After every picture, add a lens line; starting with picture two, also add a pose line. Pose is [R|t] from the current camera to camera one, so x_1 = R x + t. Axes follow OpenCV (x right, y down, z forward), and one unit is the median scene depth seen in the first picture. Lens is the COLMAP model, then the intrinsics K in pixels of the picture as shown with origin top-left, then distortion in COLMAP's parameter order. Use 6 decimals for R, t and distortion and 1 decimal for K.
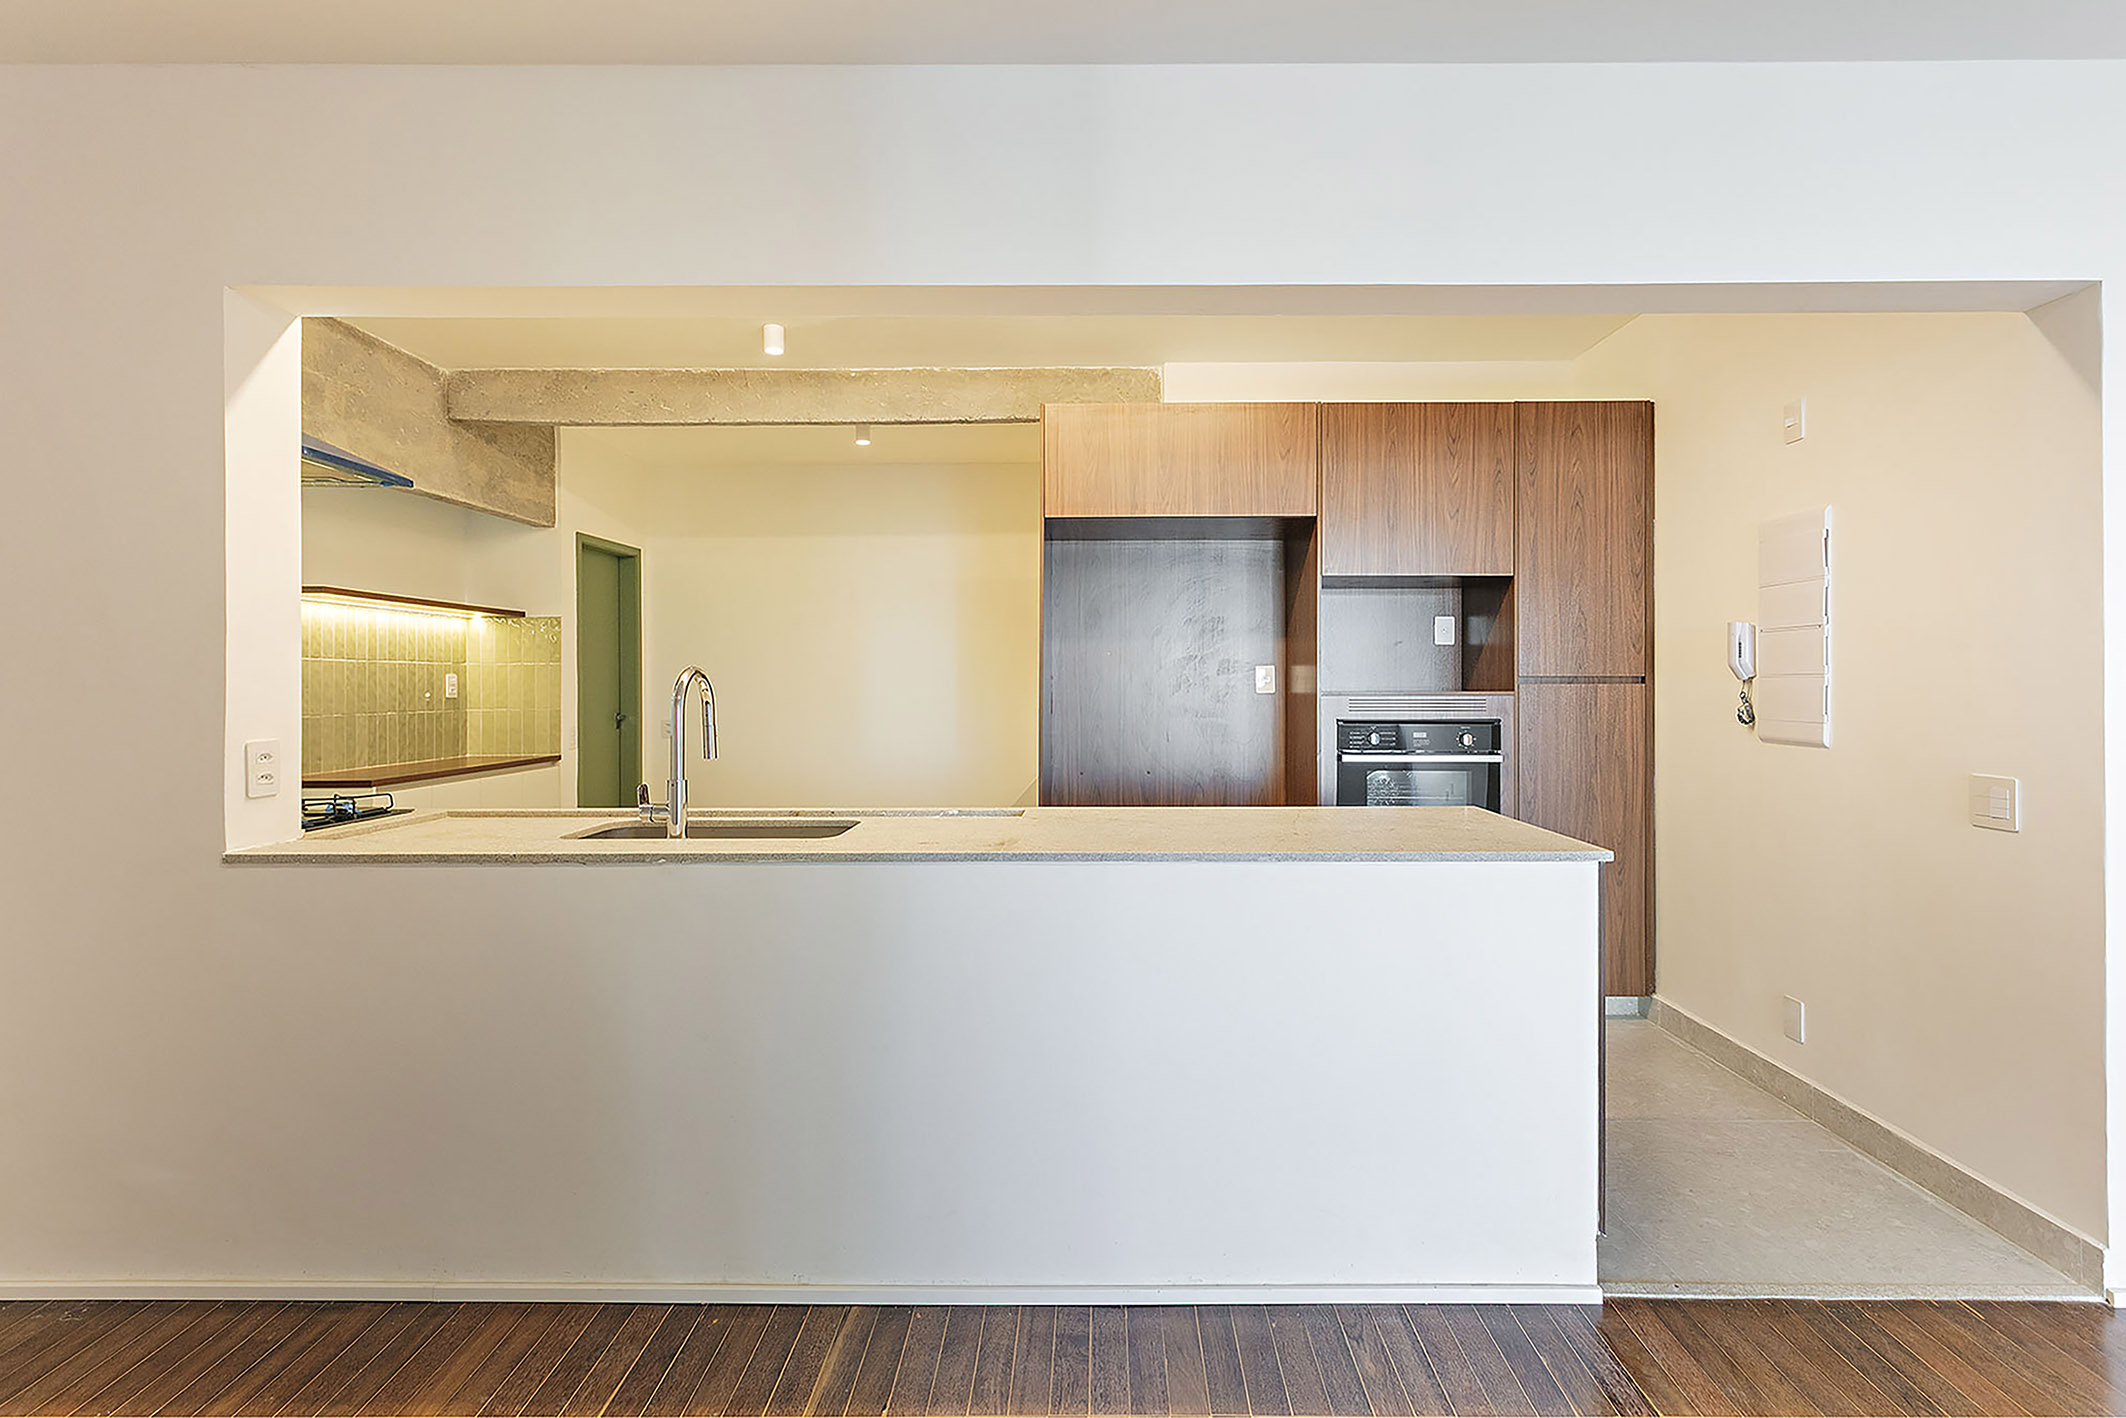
lens RADIAL K [[1051.2, 0, 1114.6], [0, 1051.2, 695.1], [0, 0, 1]] dist [0.000921, -0.000058]
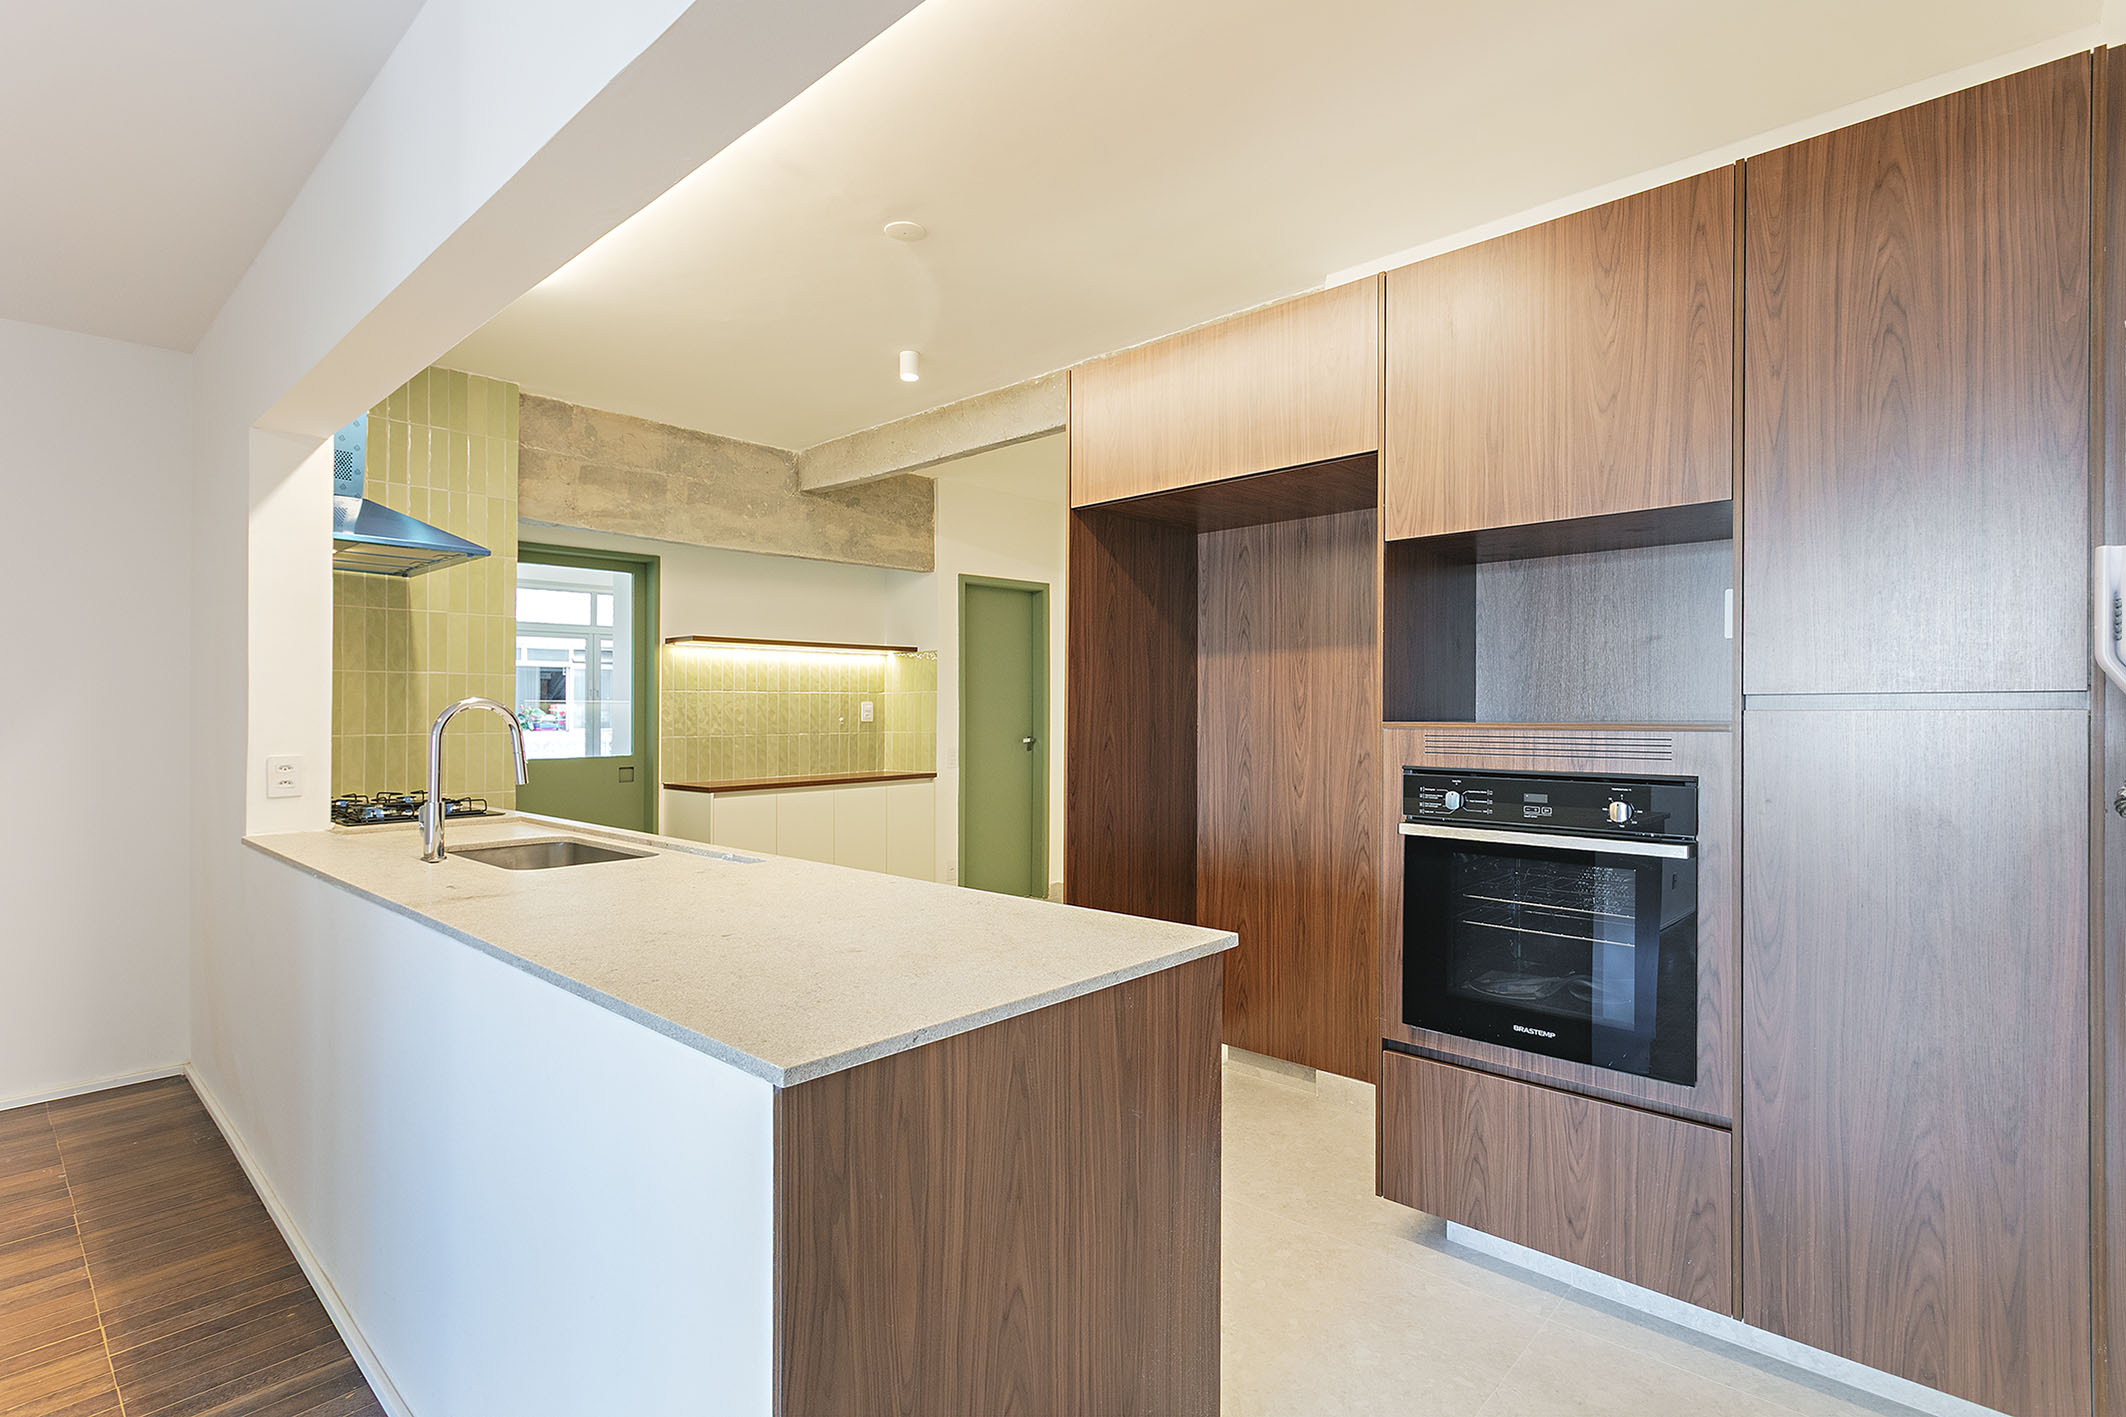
lens RADIAL K [[1038.4, 0, 1063.0], [0, 1038.4, 708.5], [0, 0, 1]] dist [0.000809, 0.000125]
pose [[0.732550, -0.002509, -0.680709, 0.411419], [-0.003132, 0.999970, -0.007057, -0.005672], [0.680706, 0.007302, 0.732520, 0.342840]]
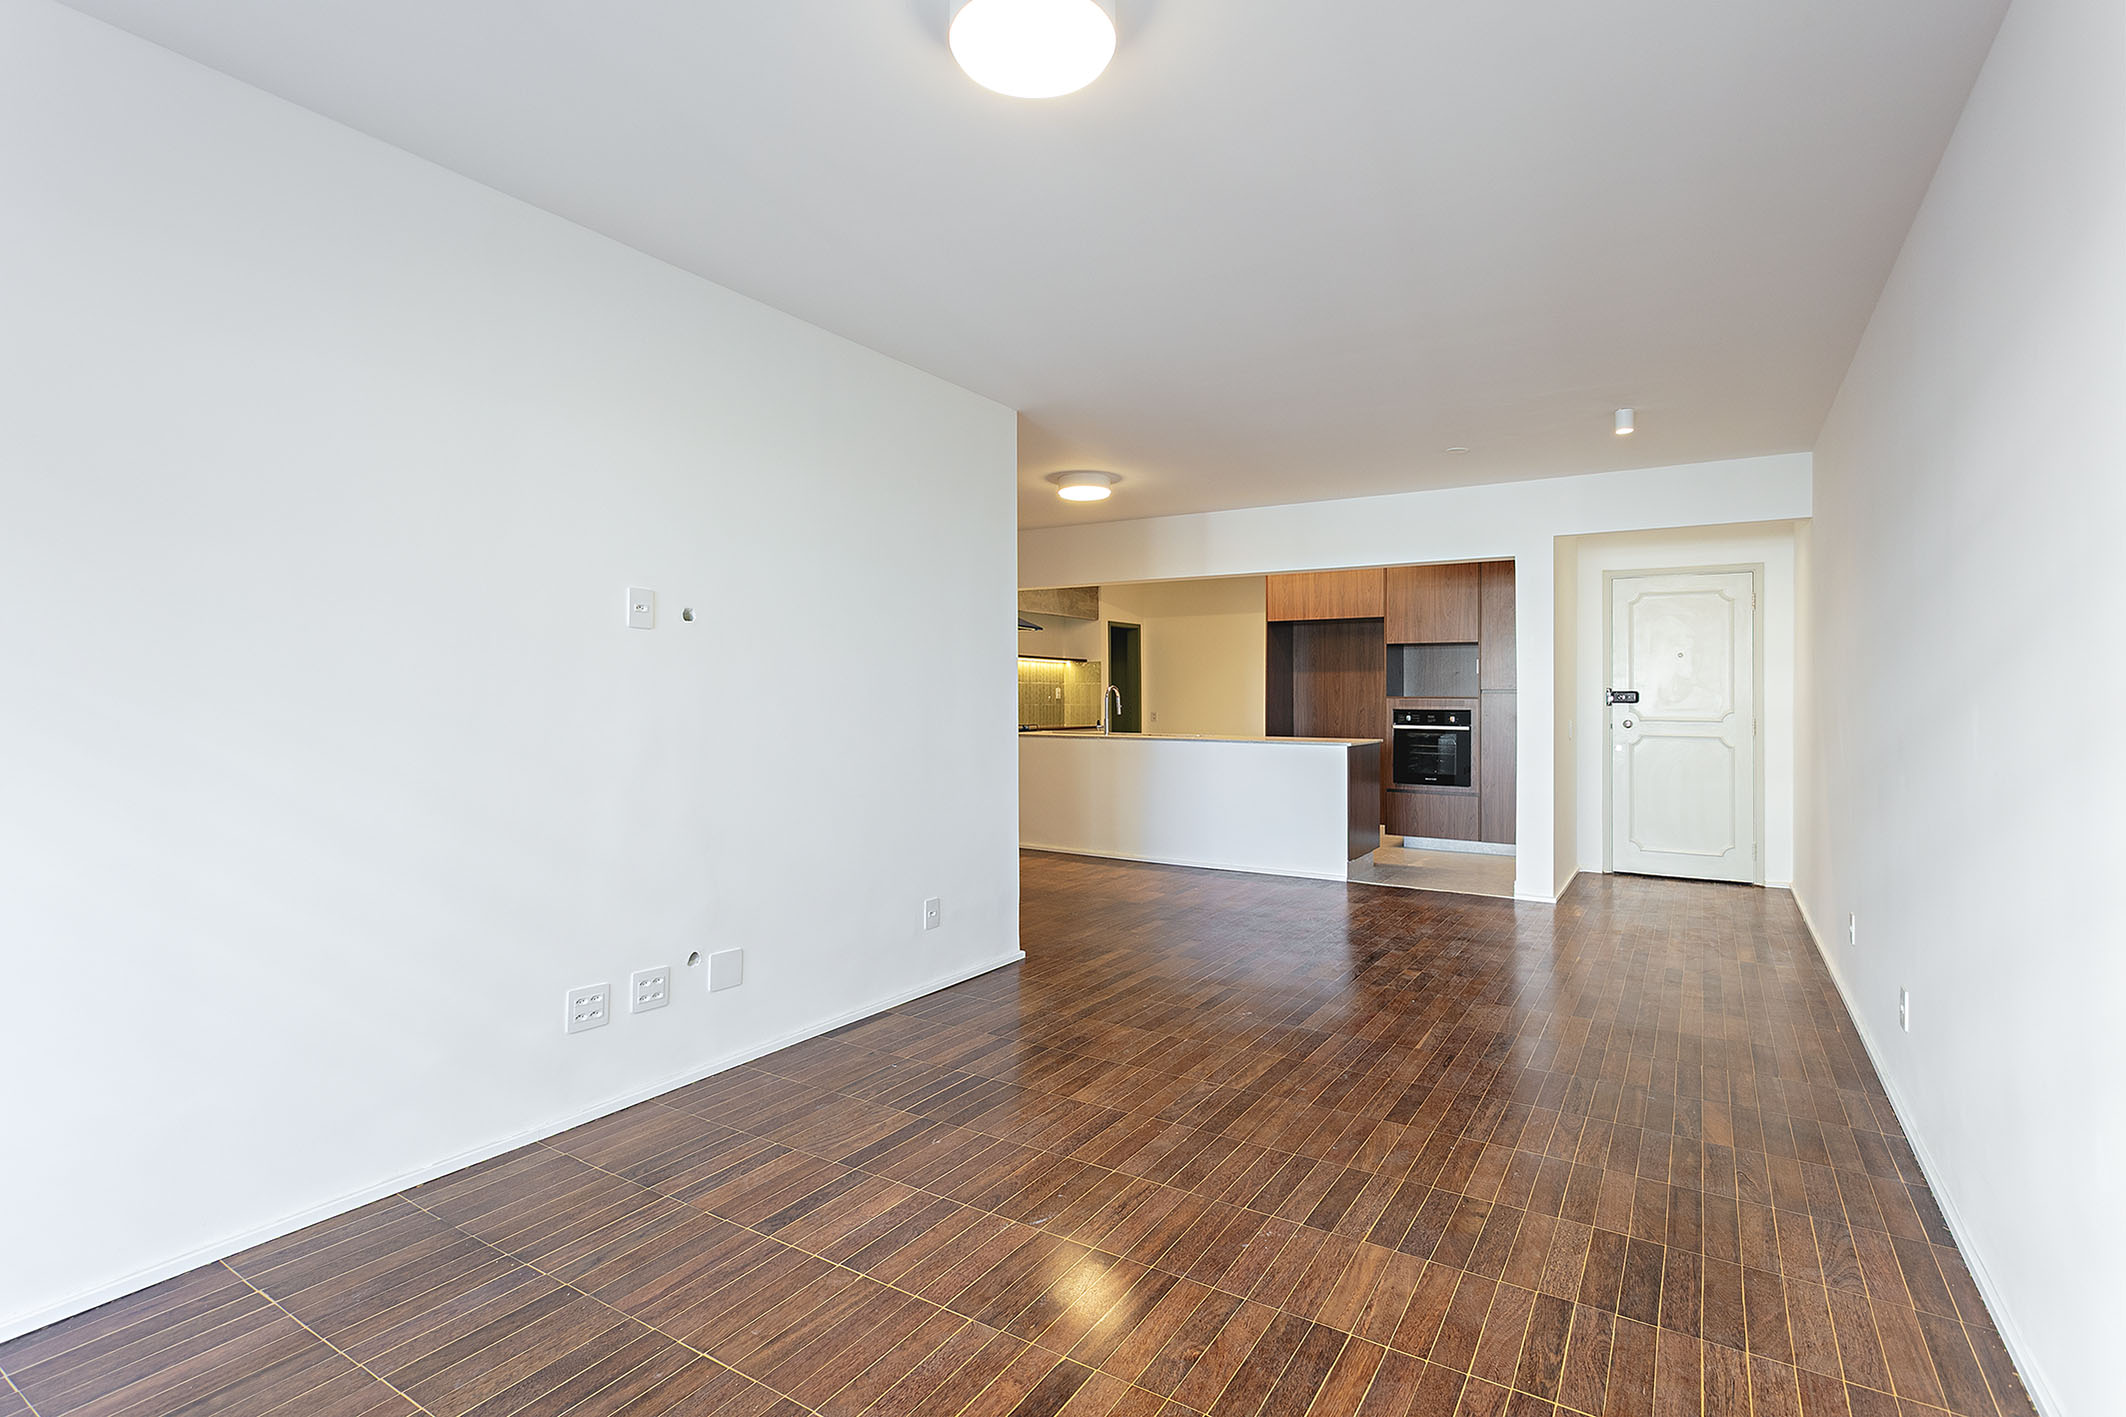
lens RADIAL K [[987.5, 0, 1063.0], [0, 987.5, 708.5], [0, 0, 1]] dist [0.000630, 0.000134]
pose [[0.839985, 0.006963, -0.542565, 0.635295], [-0.000228, 0.999922, 0.012480, -0.003290], [0.542609, -0.010359, 0.839921, -0.932378]]
